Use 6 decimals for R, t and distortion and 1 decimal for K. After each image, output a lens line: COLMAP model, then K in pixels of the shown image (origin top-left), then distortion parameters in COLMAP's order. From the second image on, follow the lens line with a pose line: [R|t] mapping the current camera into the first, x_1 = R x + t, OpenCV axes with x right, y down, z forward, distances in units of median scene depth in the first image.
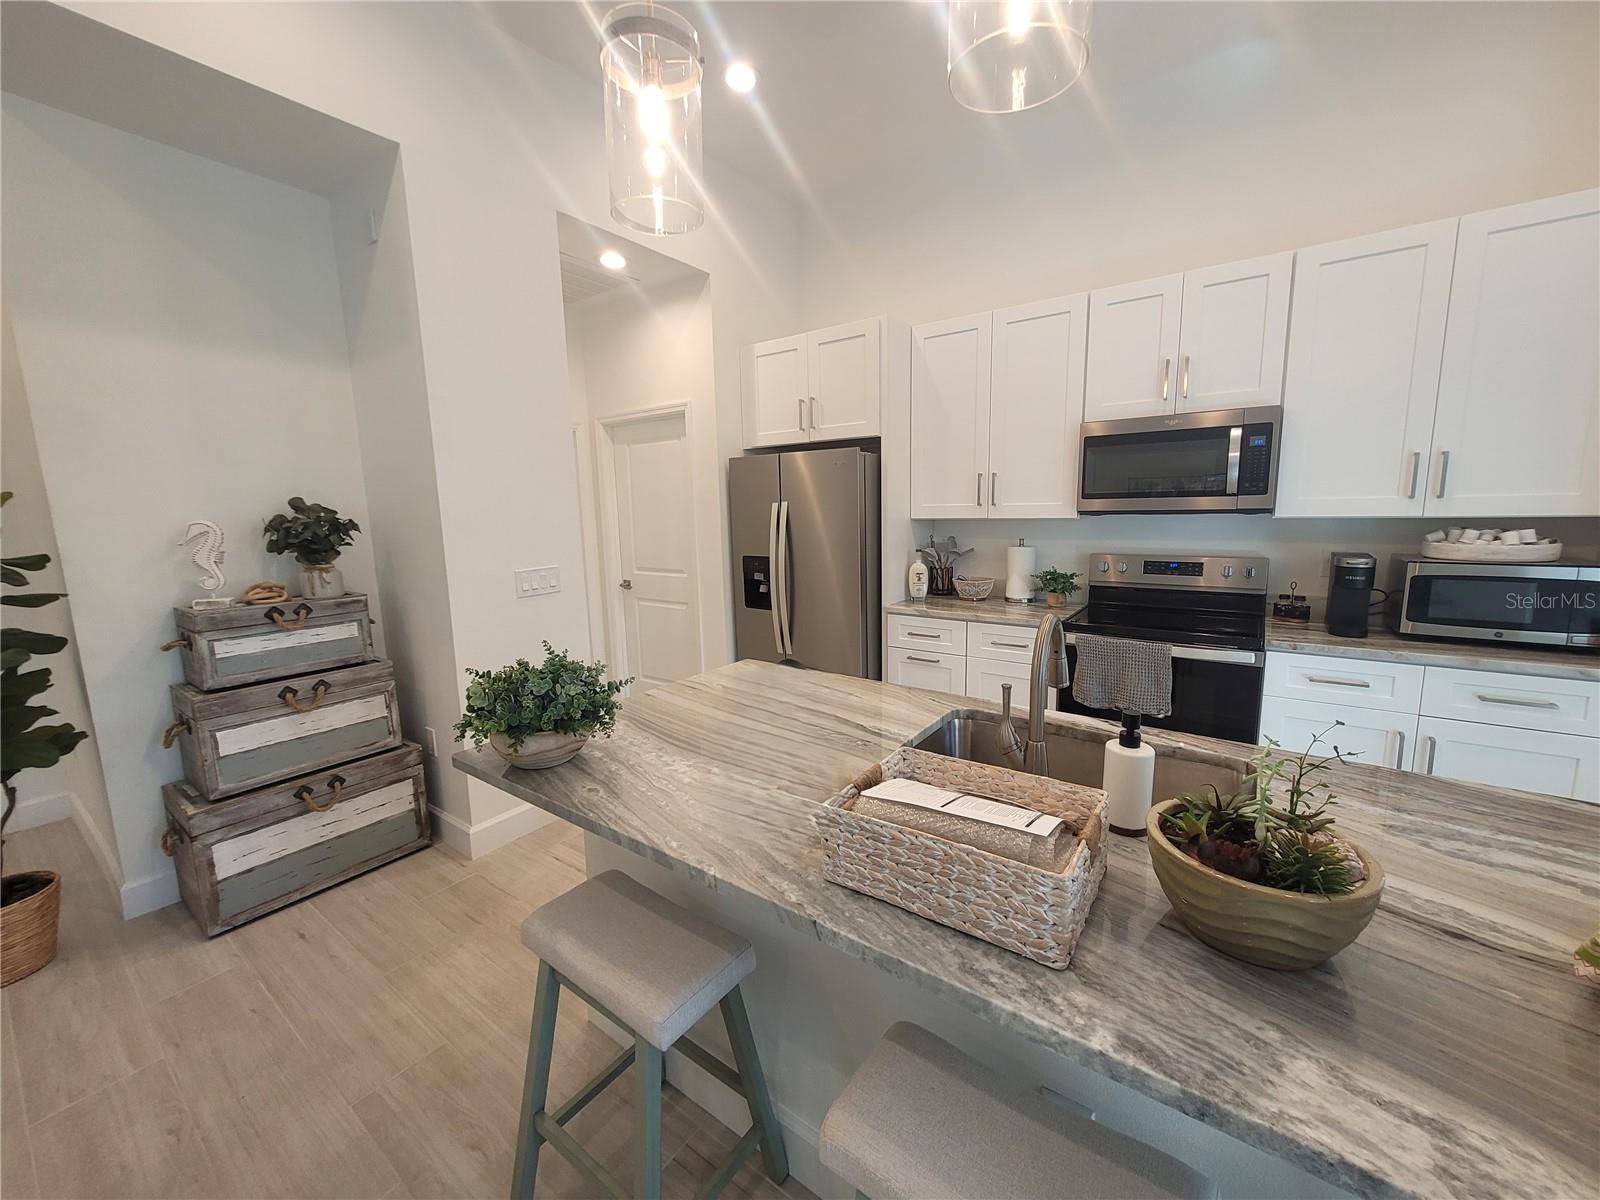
lens RADIAL K [[627.5, 0, 800.0], [0, 627.5, 600.0], [0, 0, 1]] dist [-0.000207, -0.000043]
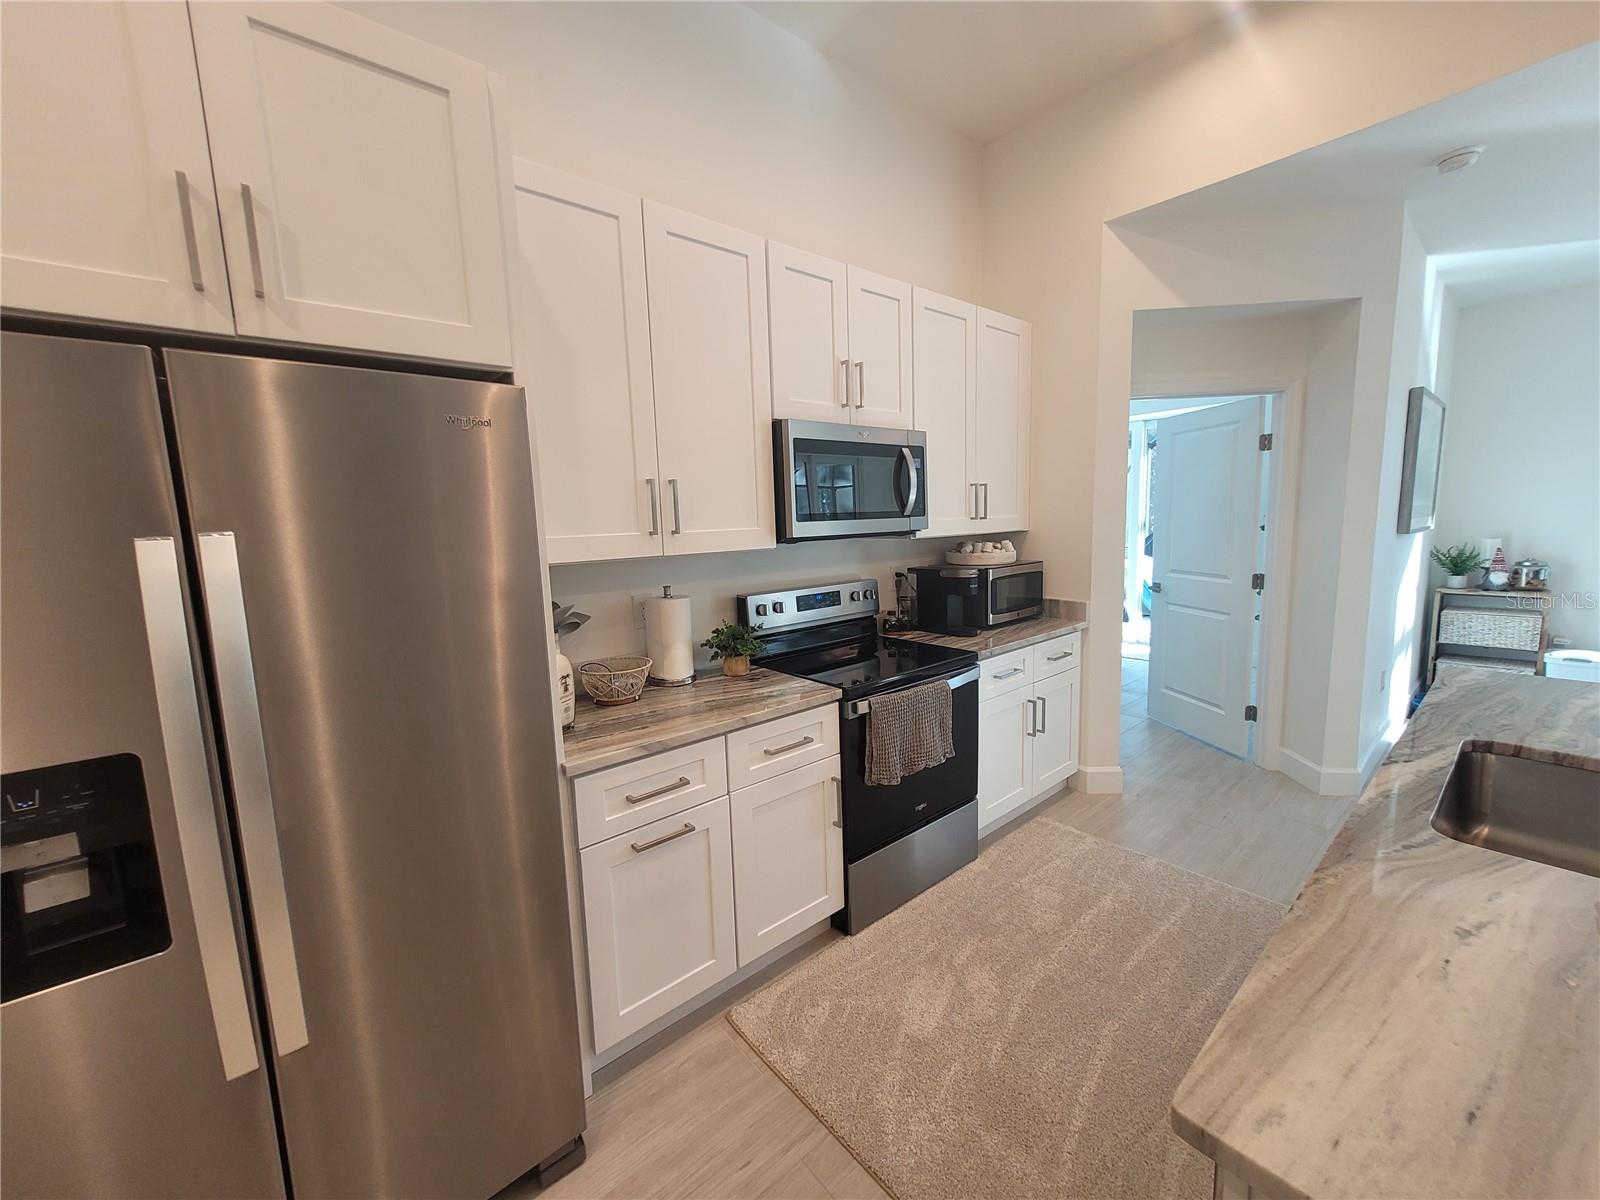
lens RADIAL K [[627.5, 0, 800.0], [0, 627.5, 600.0], [0, 0, 1]] dist [-0.000207, -0.000043]
pose [[0.230738, -0.115989, 0.966078, -0.289461], [0.171942, 0.982105, 0.076846, -0.133376], [-0.957703, 0.148378, 0.246552, 0.871184]]
